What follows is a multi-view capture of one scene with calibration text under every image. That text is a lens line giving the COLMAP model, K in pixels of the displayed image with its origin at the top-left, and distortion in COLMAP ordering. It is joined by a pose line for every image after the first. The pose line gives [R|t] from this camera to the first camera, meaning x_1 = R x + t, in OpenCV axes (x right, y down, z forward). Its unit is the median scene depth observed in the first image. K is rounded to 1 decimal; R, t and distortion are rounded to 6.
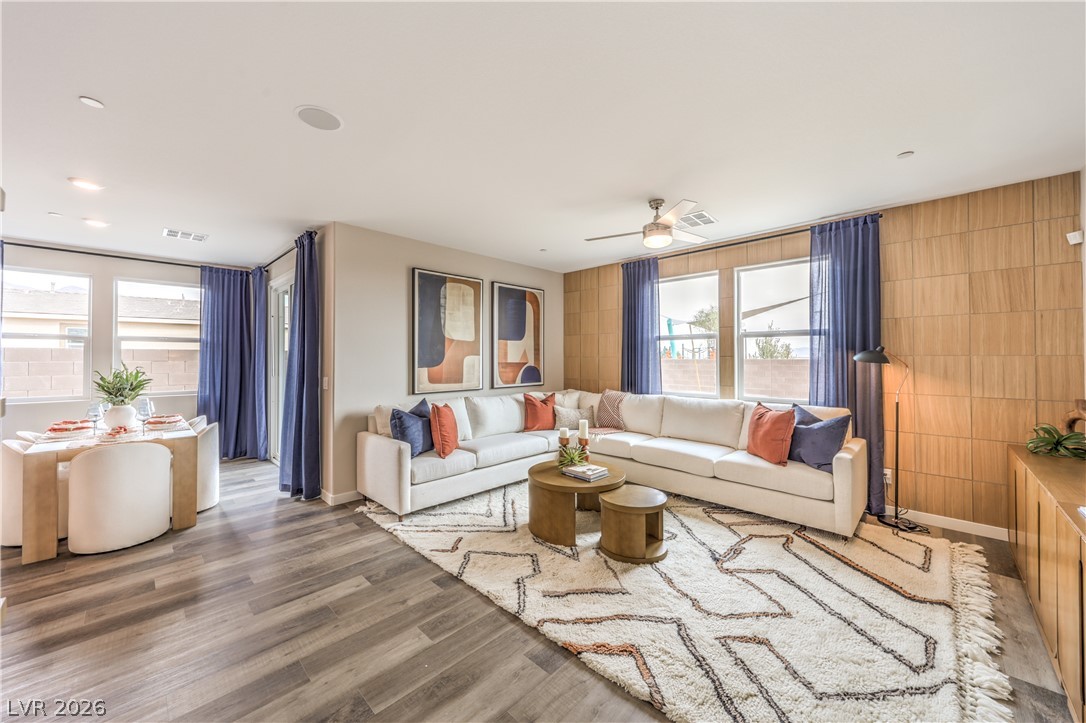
lens RADIAL K [[408.2, 0, 544.7], [0, 408.2, 351.0], [0, 0, 1]] dist [0.003078, 0.000078]
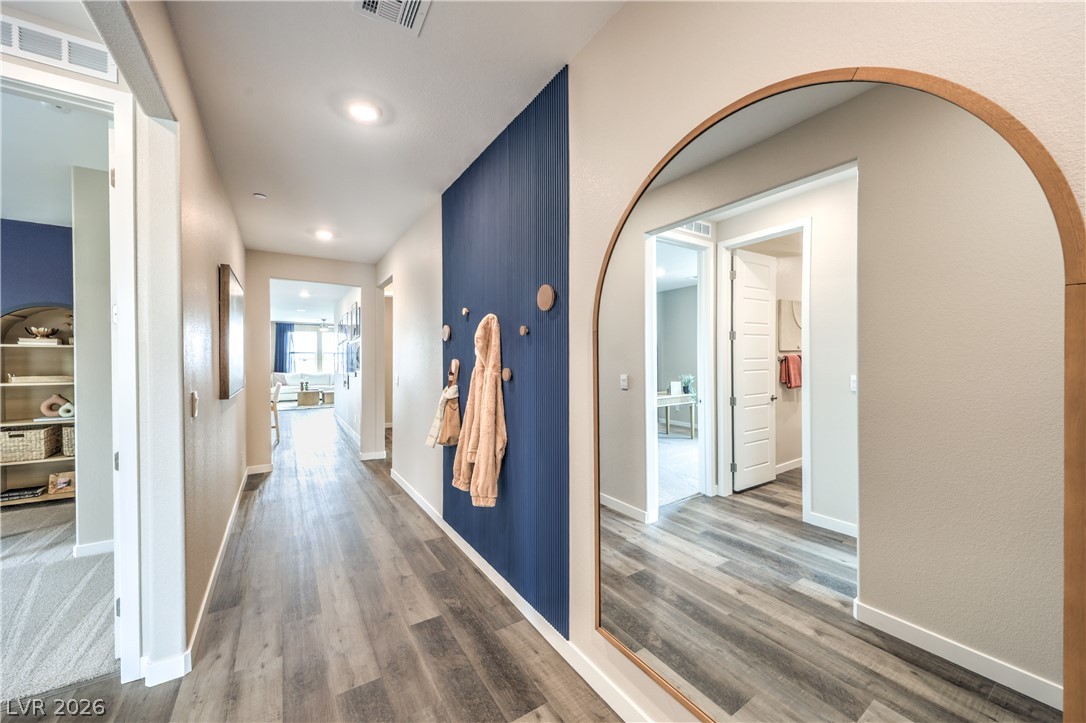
lens RADIAL K [[408.2, 0, 541.7], [0, 408.2, 366.8], [0, 0, 1]] dist [0.003078, 0.000078]
pose [[0.229865, -0.005859, 0.973205, -2.550542], [-0.009590, 0.999920, 0.008285, 0.030192], [-0.973175, -0.011238, 0.229790, -1.590309]]
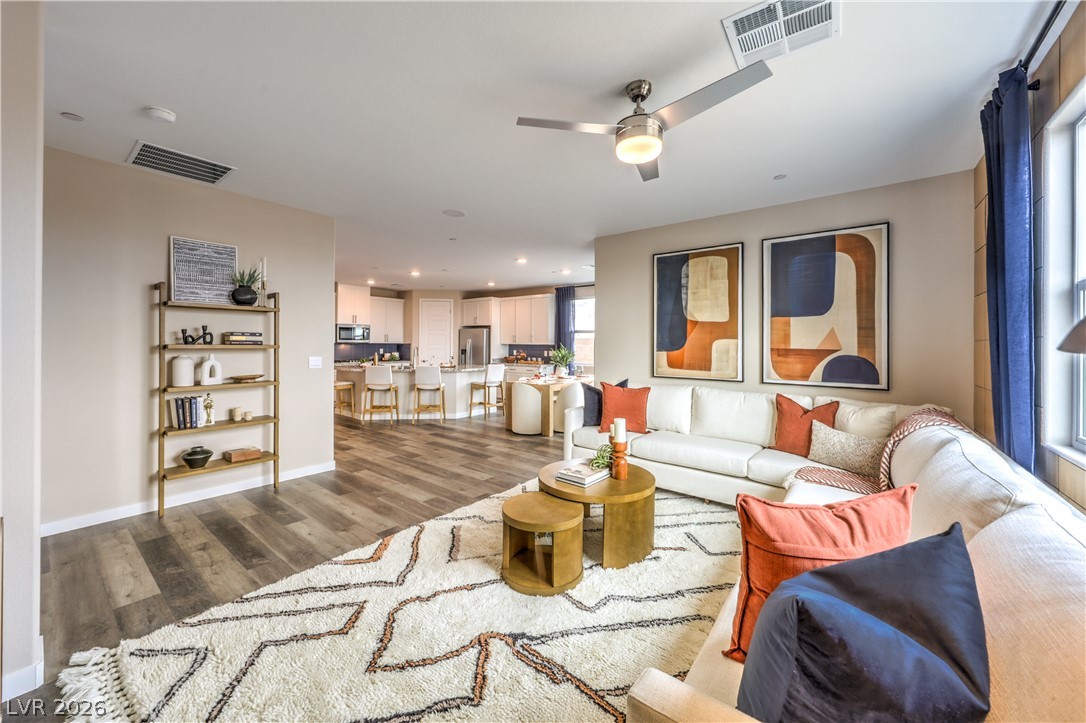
lens RADIAL K [[408.2, 0, 539.9], [0, 408.2, 342.8], [0, 0, 1]] dist [0.003078, 0.000078]
pose [[0.086260, -0.002955, -0.996268, 0.760626], [0.008352, 0.999963, -0.002242, 0.021619], [0.996238, -0.008127, 0.086281, 0.687528]]
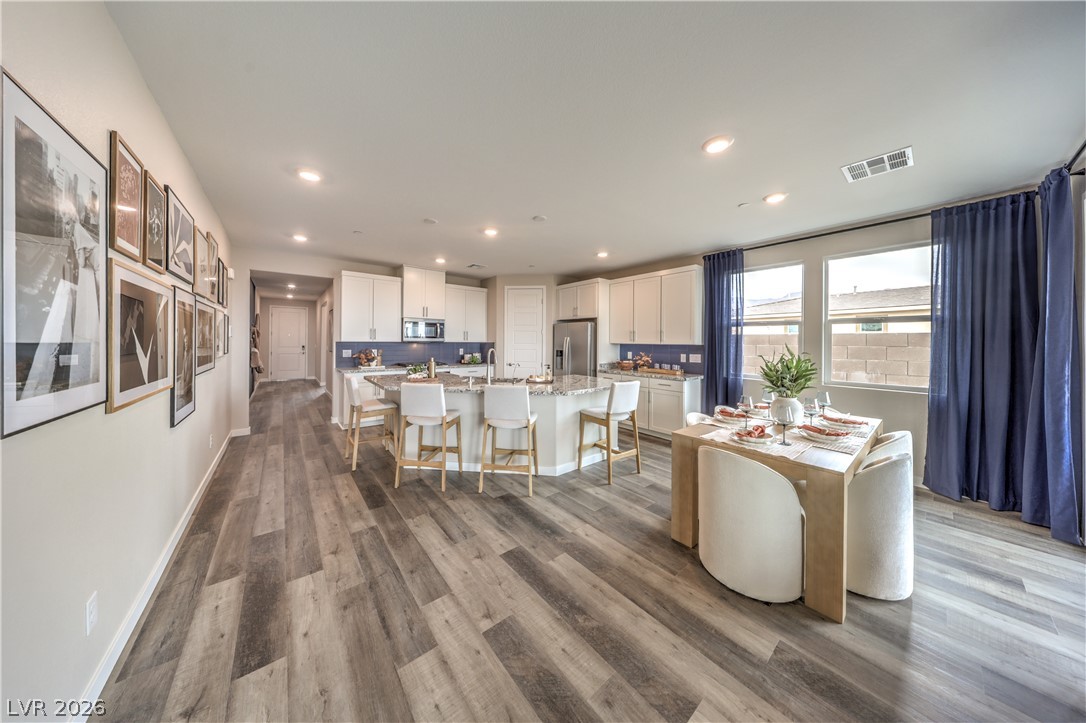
lens RADIAL K [[319.5, 0, 539.9], [0, 319.5, 341.0], [0, 0, 1]] dist [-0.001368, 0.000168]
pose [[-0.126032, -0.002358, -0.992023, -0.288248], [0.008256, 0.999960, -0.003426, 0.012872], [0.991992, -0.008622, -0.126007, 0.532180]]
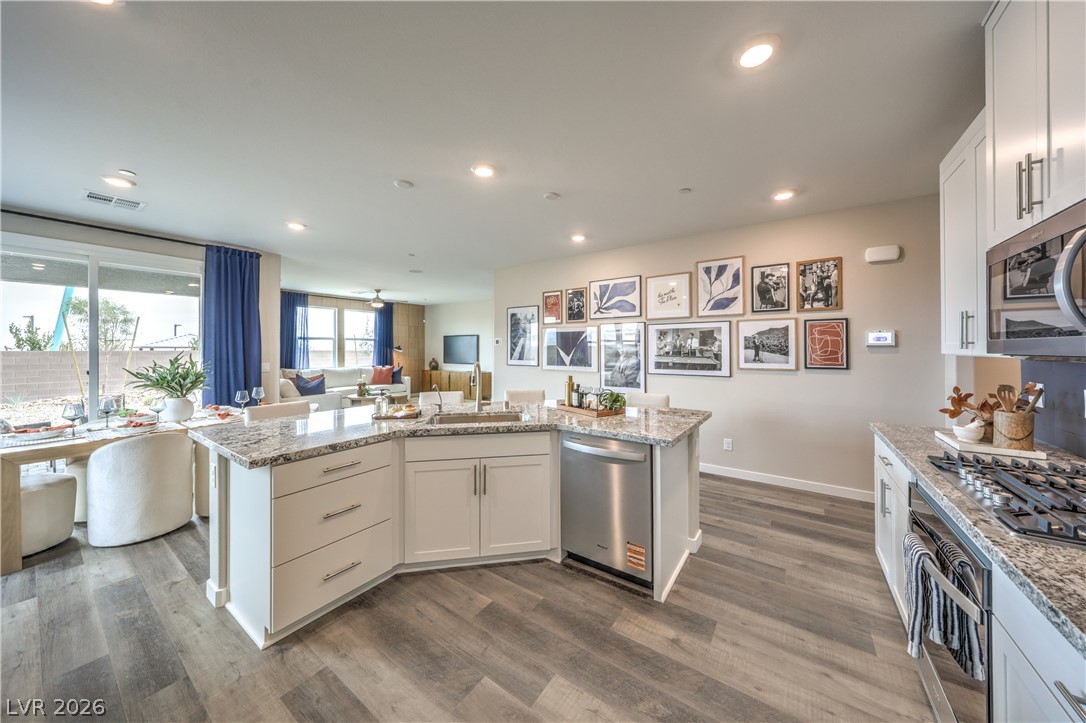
lens RADIAL K [[361.3, 0, 542.1], [0, 361.3, 347.7], [0, 0, 1]] dist [-0.004708, 0.000100]
pose [[-0.149625, 0.004087, 0.988734, -1.876850], [-0.015096, 0.999865, -0.006417, 0.006684], [-0.988628, -0.015886, -0.149543, 0.256754]]
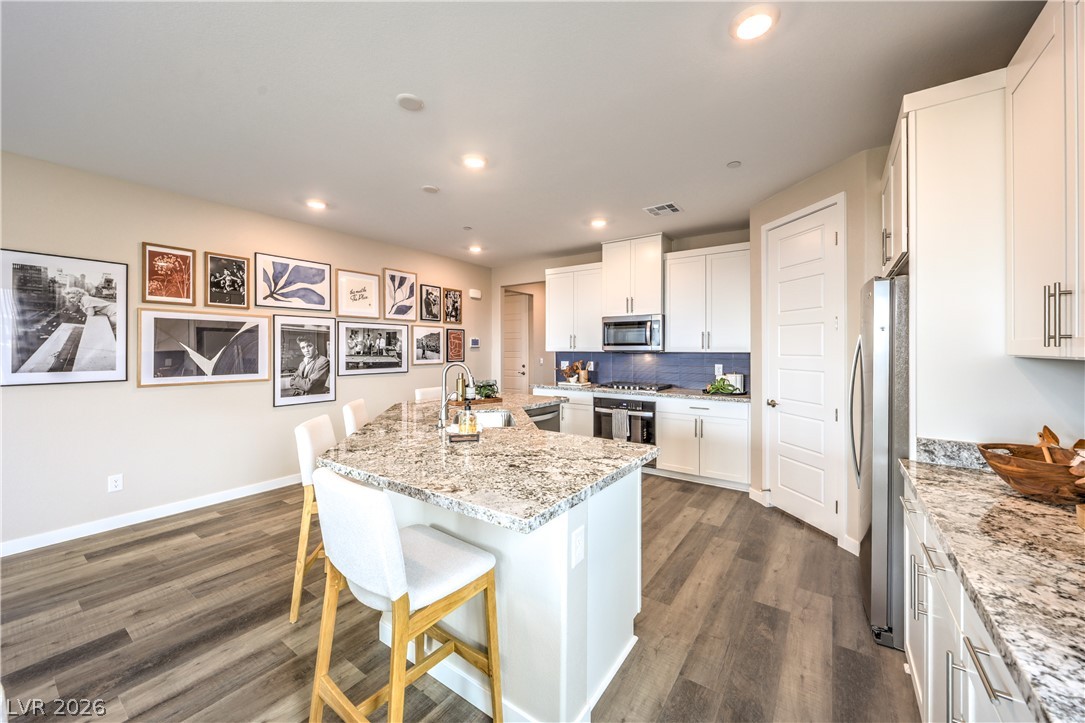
lens RADIAL K [[407.8, 0, 548.9], [0, 407.8, 355.2], [0, 0, 1]] dist [0.003078, 0.000078]
pose [[-0.987034, 0.001524, -0.160506, -1.228036], [0.001655, 0.999998, -0.000682, 0.018921], [0.160505, -0.000939, -0.987035, 0.983516]]
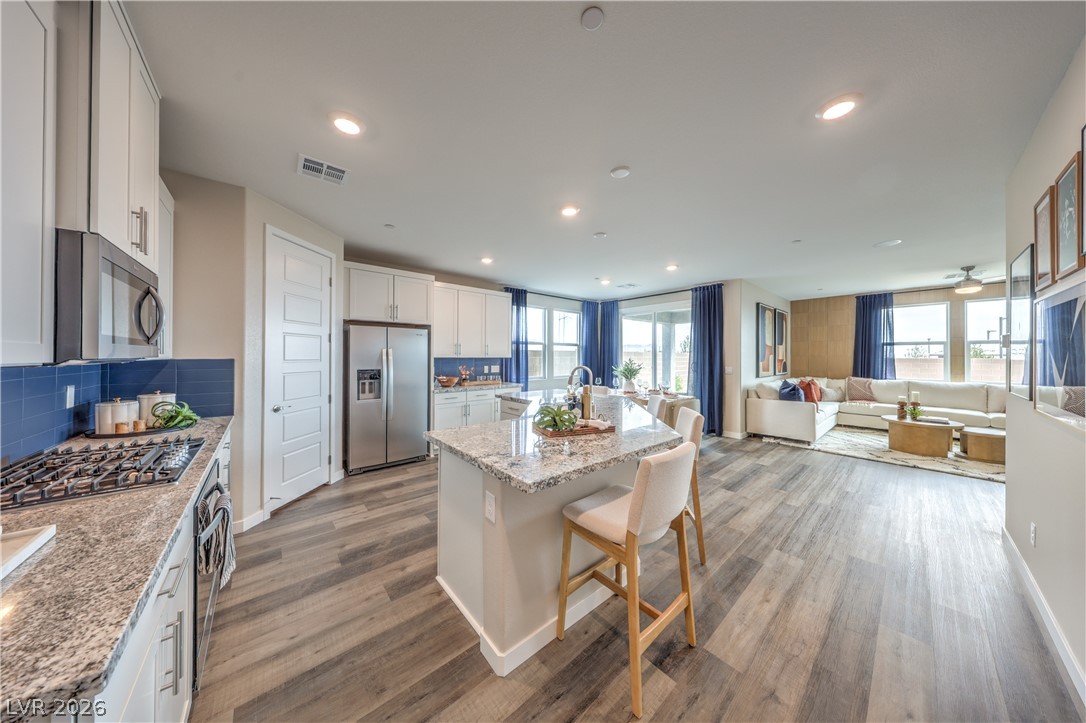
lens RADIAL K [[319.5, 0, 541.2], [0, 319.5, 354.4], [0, 0, 1]] dist [-0.001368, 0.000168]
pose [[0.995144, 0.003771, -0.098355, -1.205558], [-0.002497, 0.999911, 0.013081, -0.005813], [0.098395, -0.012772, 0.995065, -0.456851]]
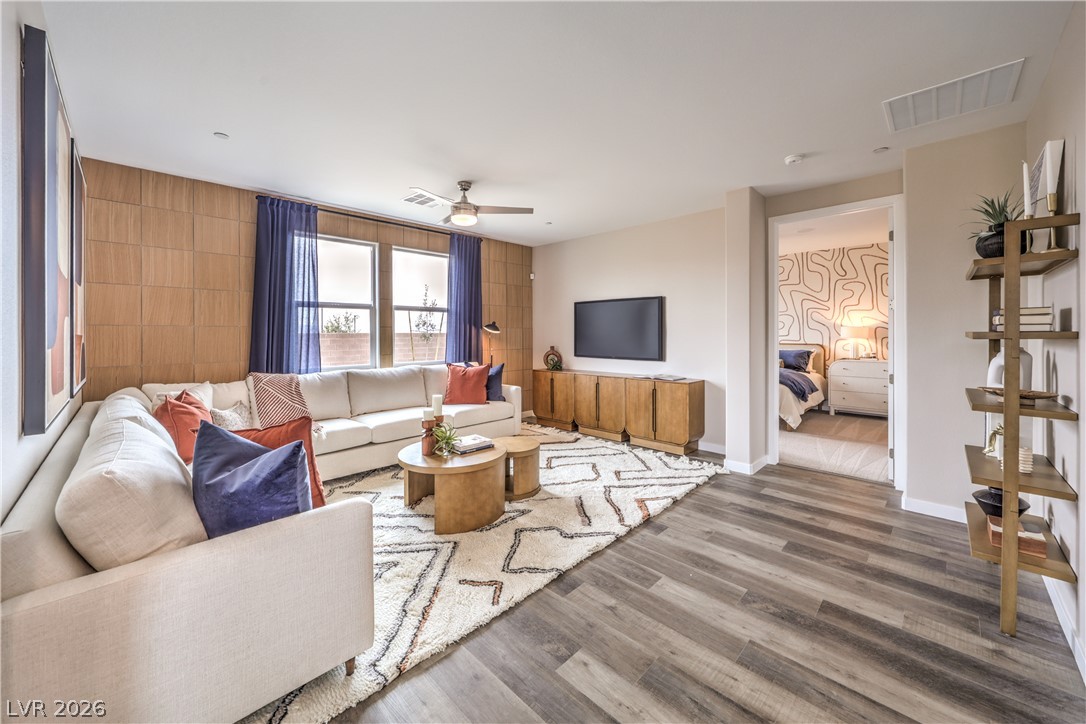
lens RADIAL K [[408.2, 0, 545.8], [0, 408.2, 331.2], [0, 0, 1]] dist [0.003078, 0.000078]
pose [[0.001249, 0.003229, 0.999994, -0.703703], [-0.012492, 0.999917, -0.003214, 0.025280], [-0.999921, -0.012488, 0.001289, 0.671922]]
